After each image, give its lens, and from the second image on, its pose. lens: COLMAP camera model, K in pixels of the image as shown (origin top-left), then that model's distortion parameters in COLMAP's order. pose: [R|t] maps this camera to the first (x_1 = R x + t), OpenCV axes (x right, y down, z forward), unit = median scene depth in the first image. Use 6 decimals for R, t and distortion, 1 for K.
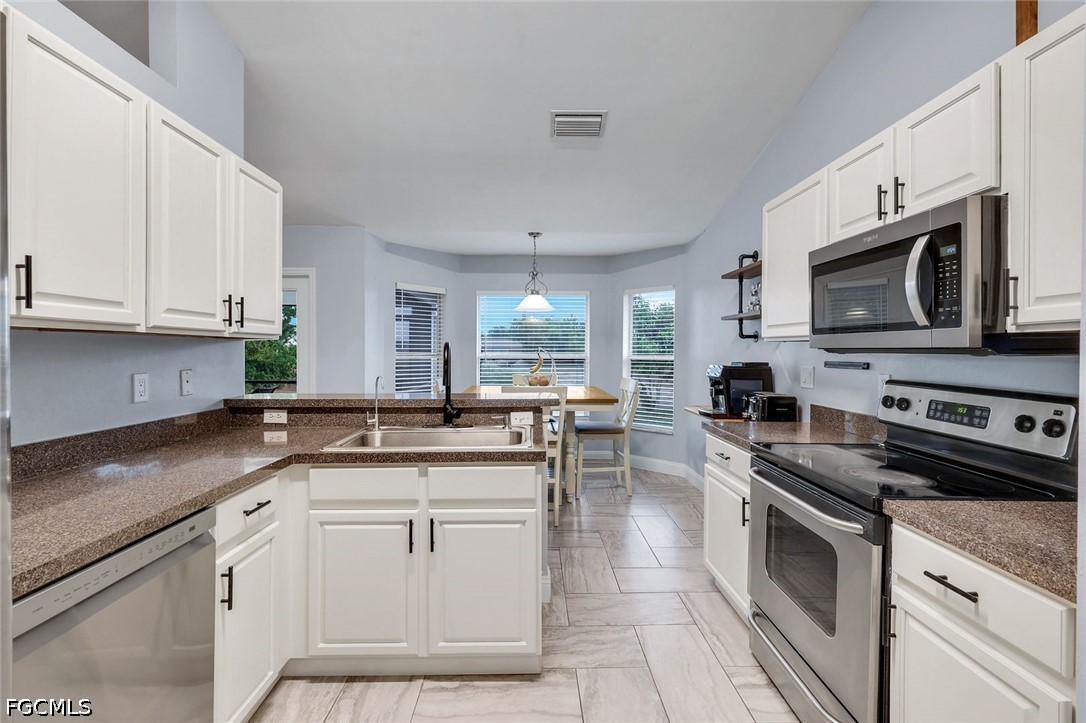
lens RADIAL K [[474.0, 0, 541.8], [0, 474.0, 355.1], [0, 0, 1]] dist [0.006741, 0.001067]
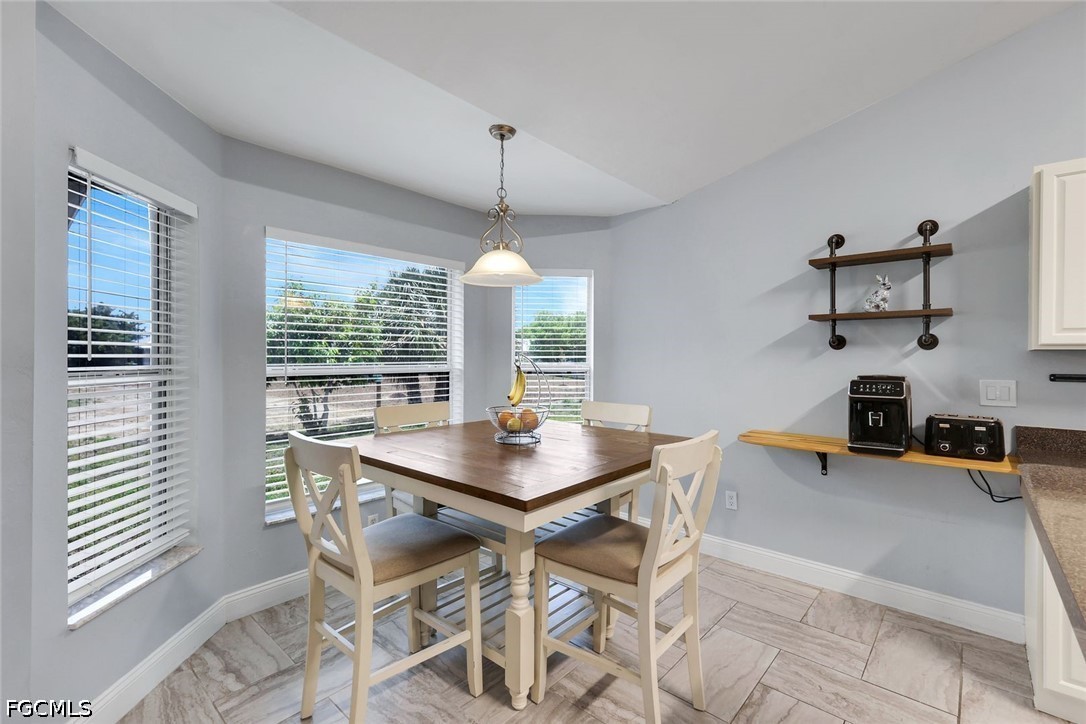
lens RADIAL K [[474.0, 0, 547.8], [0, 474.0, 358.8], [0, 0, 1]] dist [0.006741, 0.001067]
pose [[0.673492, -0.005390, 0.739175, -0.359755], [0.005829, 0.999981, 0.001981, -0.011861], [-0.739171, 0.002975, 0.673511, 0.623616]]
